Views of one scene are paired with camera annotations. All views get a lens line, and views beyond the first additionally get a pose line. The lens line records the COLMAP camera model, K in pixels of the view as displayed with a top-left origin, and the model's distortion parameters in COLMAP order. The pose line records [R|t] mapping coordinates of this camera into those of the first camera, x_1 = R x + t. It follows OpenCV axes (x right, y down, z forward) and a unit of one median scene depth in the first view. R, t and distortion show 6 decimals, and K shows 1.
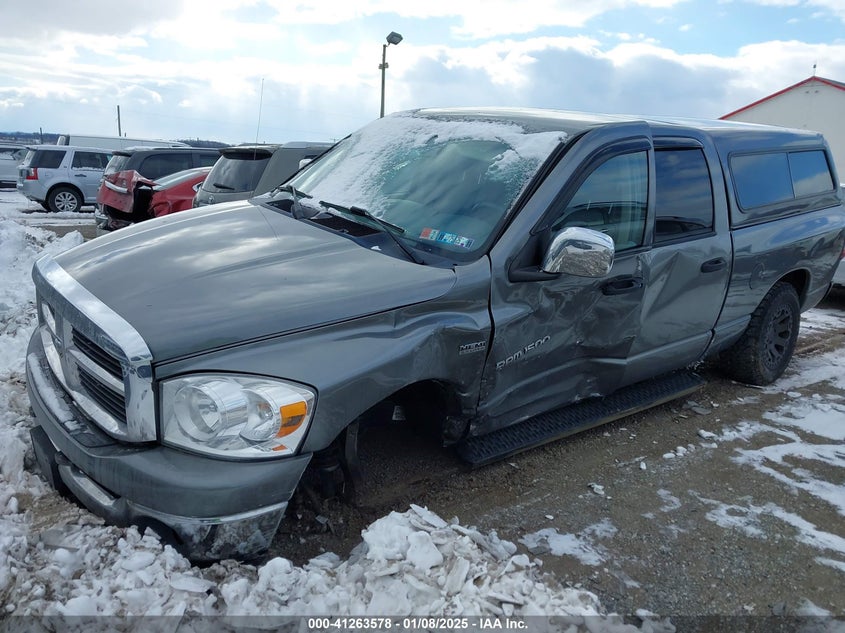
lens RADIAL K [[709.5, 0, 417.5], [0, 709.5, 316.0], [0, 0, 1]] dist [0.006841, 0.013777]
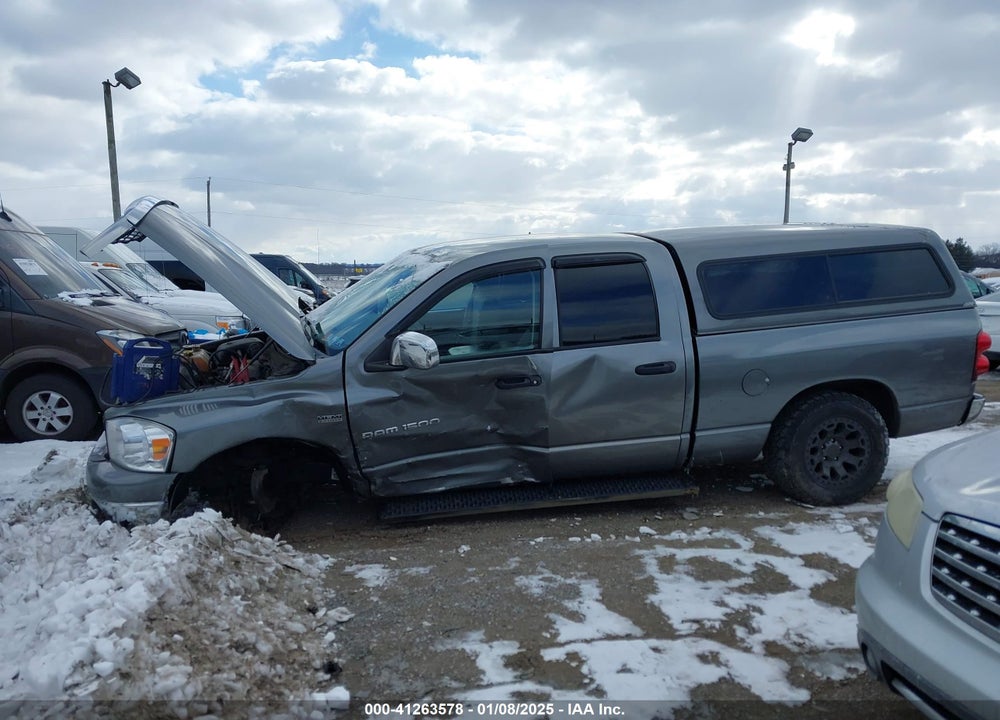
lens RADIAL K [[826.5, 0, 544.8], [0, 826.5, 342.7], [0, 0, 1]] dist [0.041692, -0.052349]
pose [[0.893295, -0.001677, -0.449468, 1.342613], [-0.057390, 0.991383, -0.117757, 0.074943], [0.445792, 0.130987, 0.885501, -0.285268]]
